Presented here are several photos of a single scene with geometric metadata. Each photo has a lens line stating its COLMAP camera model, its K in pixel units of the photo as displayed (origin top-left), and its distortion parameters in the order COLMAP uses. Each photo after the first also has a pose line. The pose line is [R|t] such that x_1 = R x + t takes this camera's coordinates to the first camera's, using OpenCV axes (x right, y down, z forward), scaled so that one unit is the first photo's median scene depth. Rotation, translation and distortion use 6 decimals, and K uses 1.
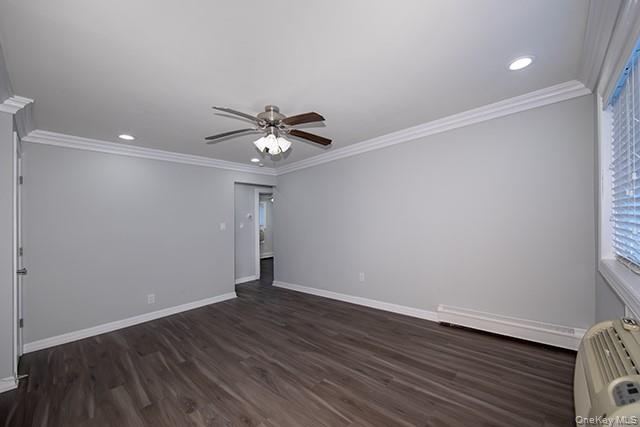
lens RADIAL K [[239.8, 0, 319.4], [0, 239.8, 217.3], [0, 0, 1]] dist [0.000006, -0.000035]
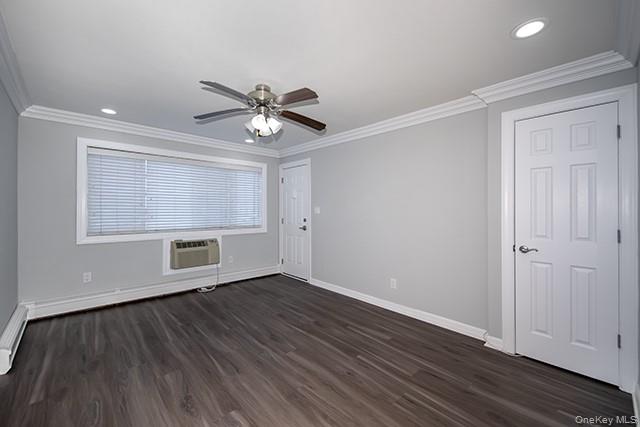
lens RADIAL K [[270.4, 0, 320.0], [0, 270.4, 213.5], [0, 0, 1]] dist [0.000116, 0.000036]
pose [[-0.997985, 0.033200, 0.054069, -0.506636], [0.032956, 0.999442, -0.005398, 0.049579], [-0.054218, -0.003605, -0.998523, 2.111382]]
